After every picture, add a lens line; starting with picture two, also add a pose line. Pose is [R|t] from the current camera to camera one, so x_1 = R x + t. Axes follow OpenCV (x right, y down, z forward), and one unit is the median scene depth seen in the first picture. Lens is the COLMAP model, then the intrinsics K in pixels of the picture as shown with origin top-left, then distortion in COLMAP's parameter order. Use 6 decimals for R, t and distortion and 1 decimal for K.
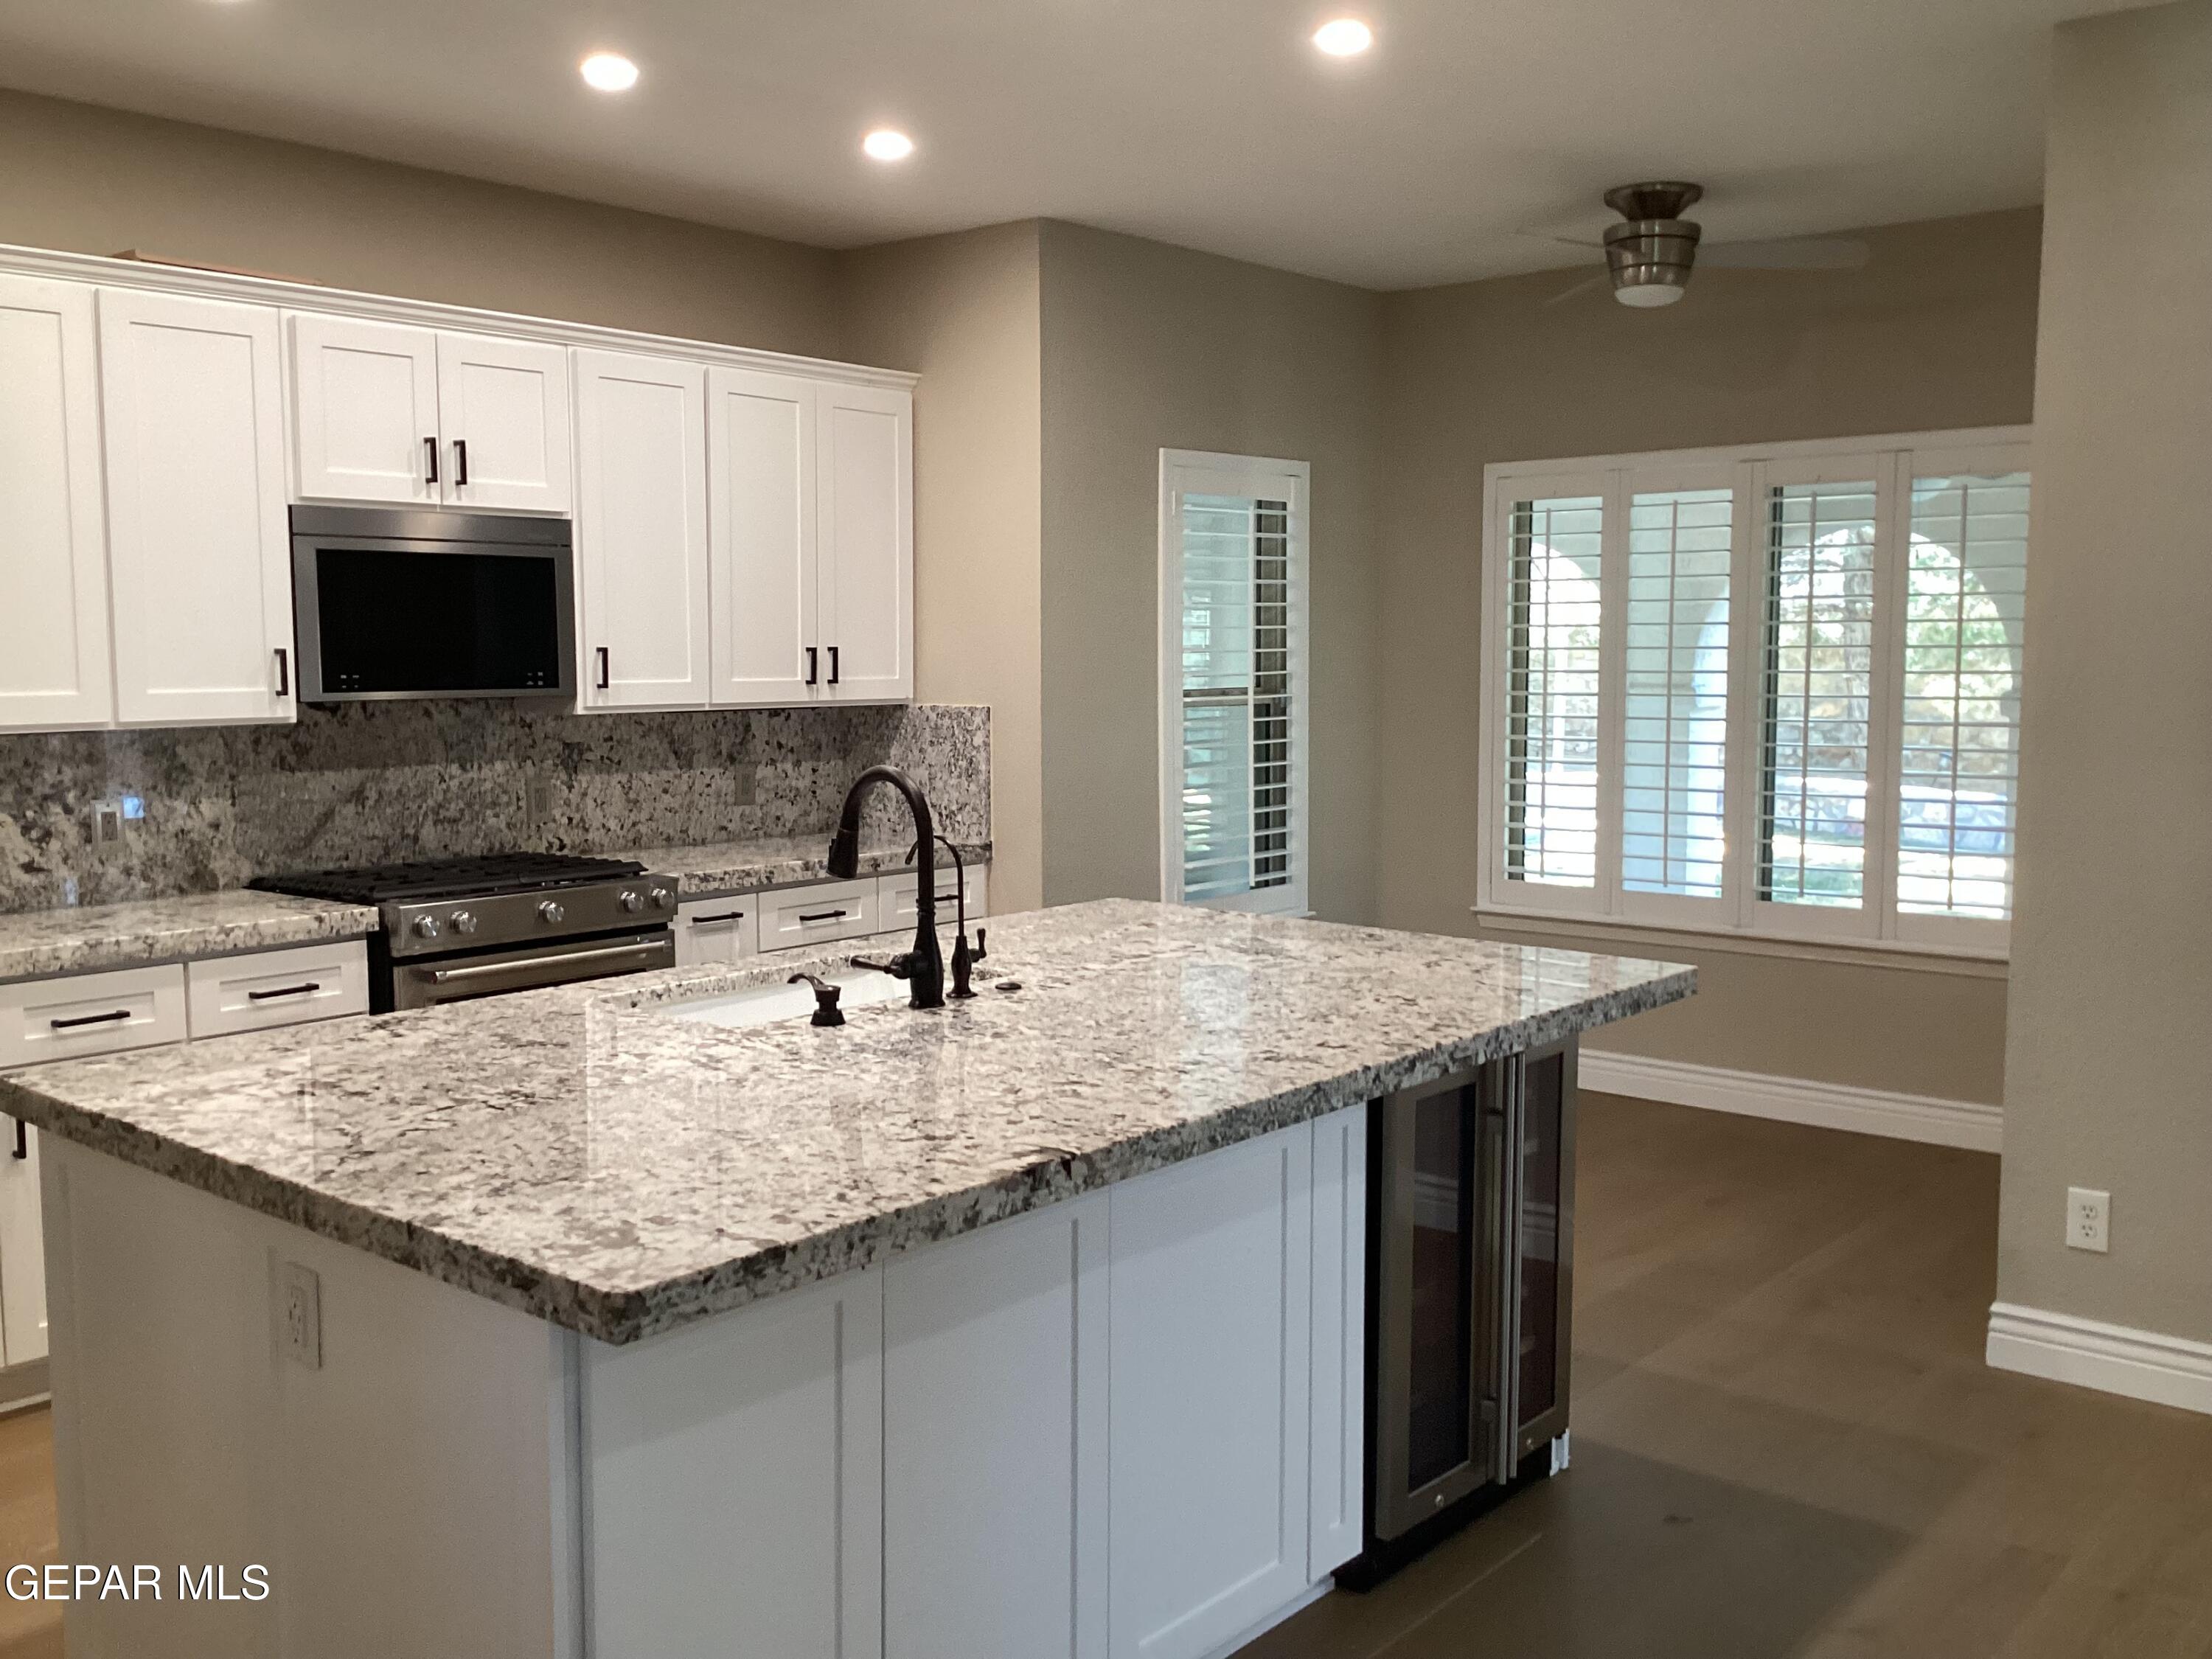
lens RADIAL K [[2002.5, 0, 1106.0], [0, 2002.5, 829.5], [0, 0, 1]] dist [0.156209, -0.381997]
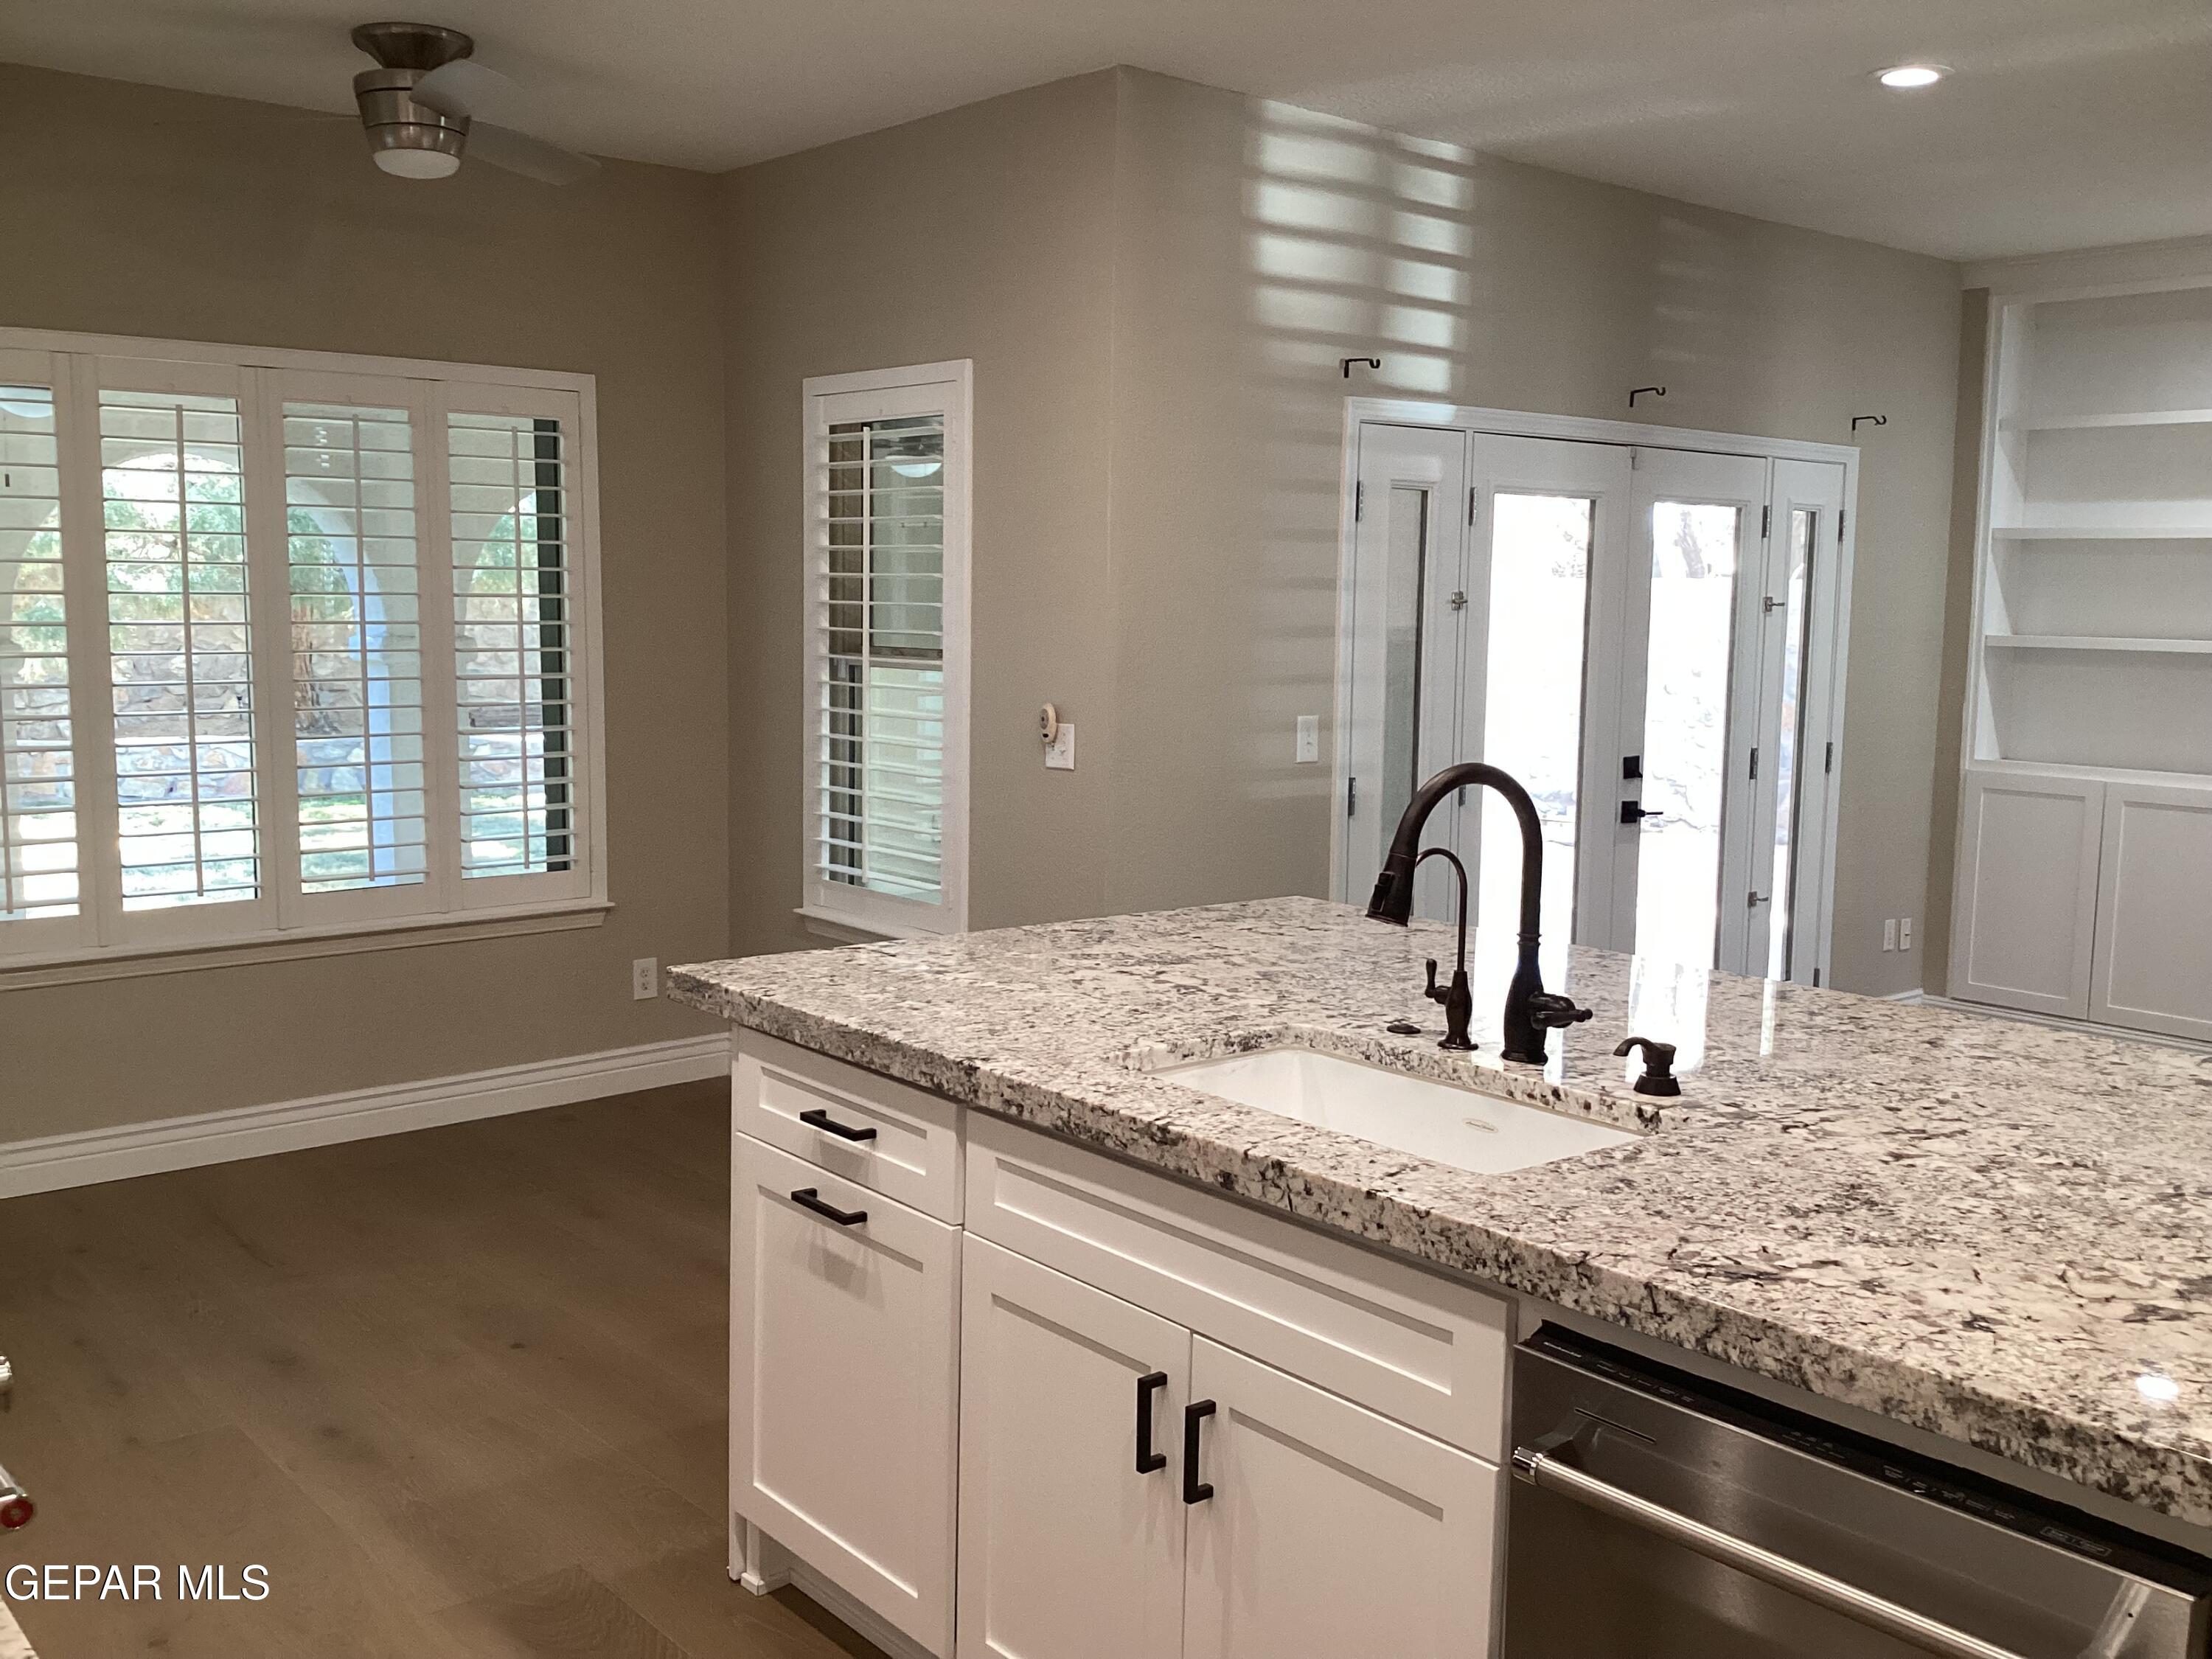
lens RADIAL K [[2017.7, 0, 1146.4], [0, 2017.7, 829.1], [0, 0, 1]] dist [0.013395, 0.006589]
pose [[0.156551, -0.110197, 0.981503, -0.564627], [0.081124, 0.991833, 0.098418, -0.059000], [-0.984333, 0.064216, 0.164212, 0.649757]]
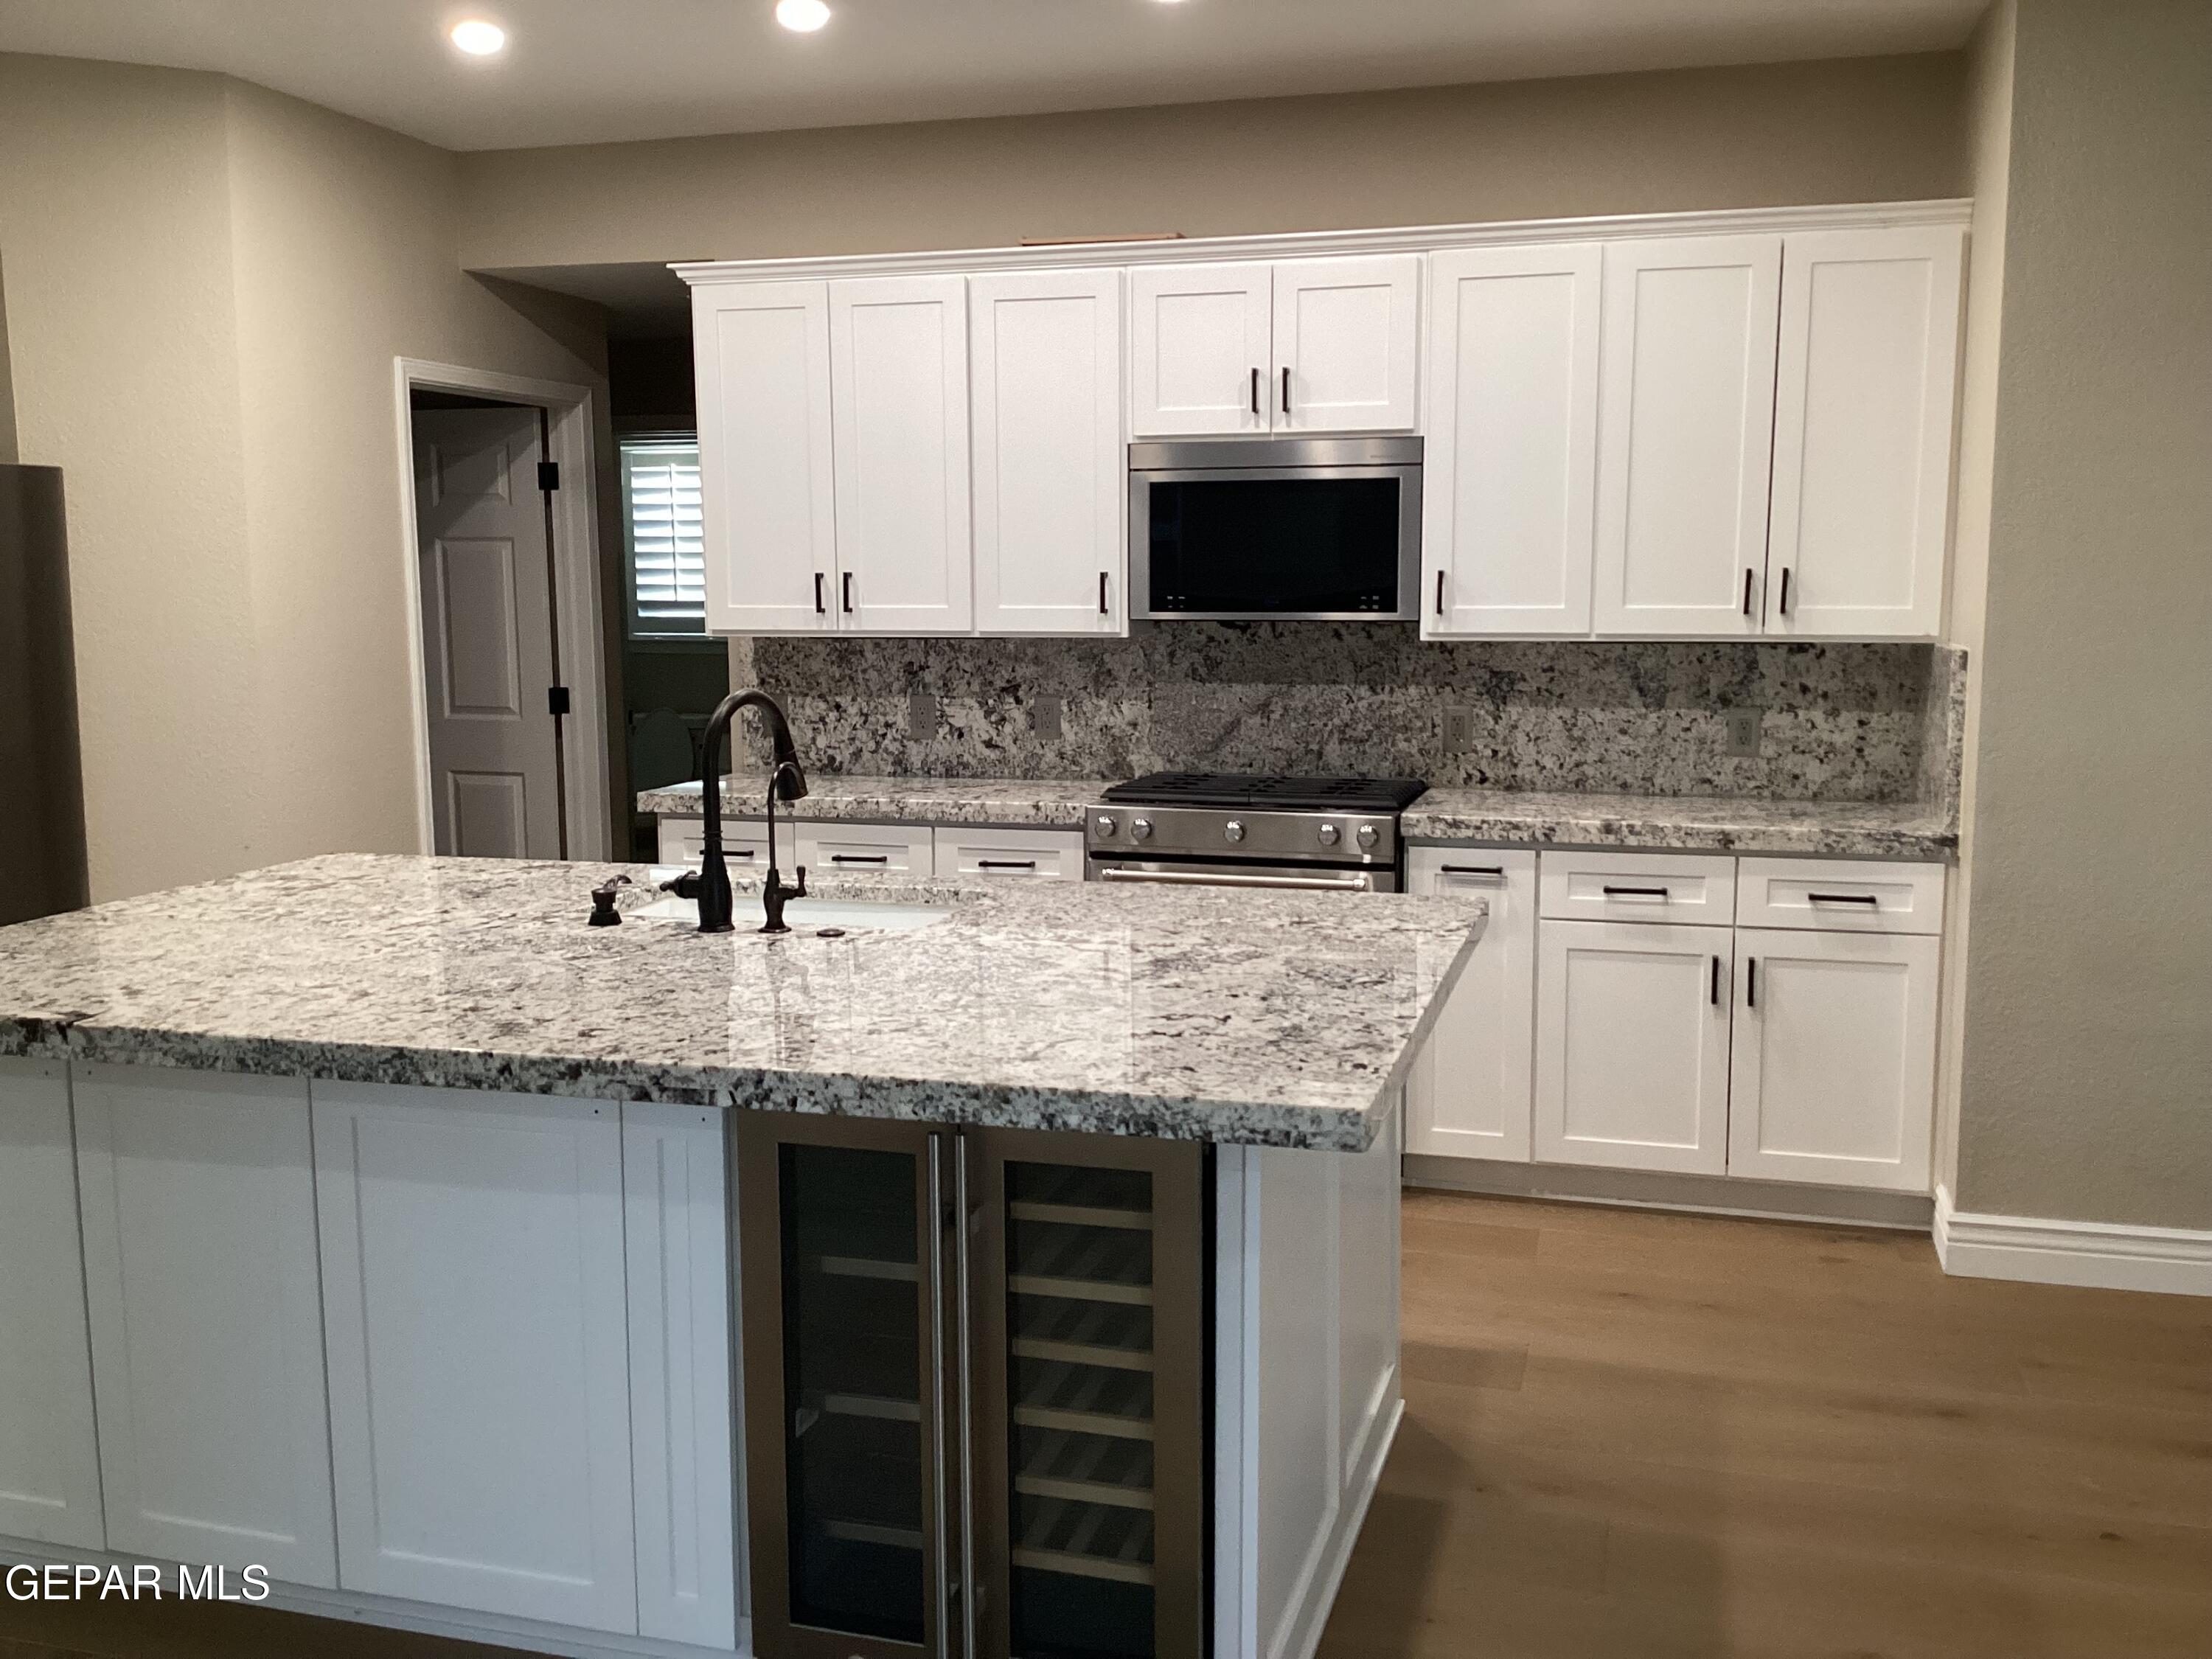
lens RADIAL K [[1998.5, 0, 1115.1], [0, 1998.5, 831.0], [0, 0, 1]] dist [0.099075, -0.188249]
pose [[0.406288, 0.121108, -0.905684, 0.571974], [-0.083865, 0.991936, 0.095020, -0.046920], [0.909888, 0.037350, 0.413168, 0.492749]]
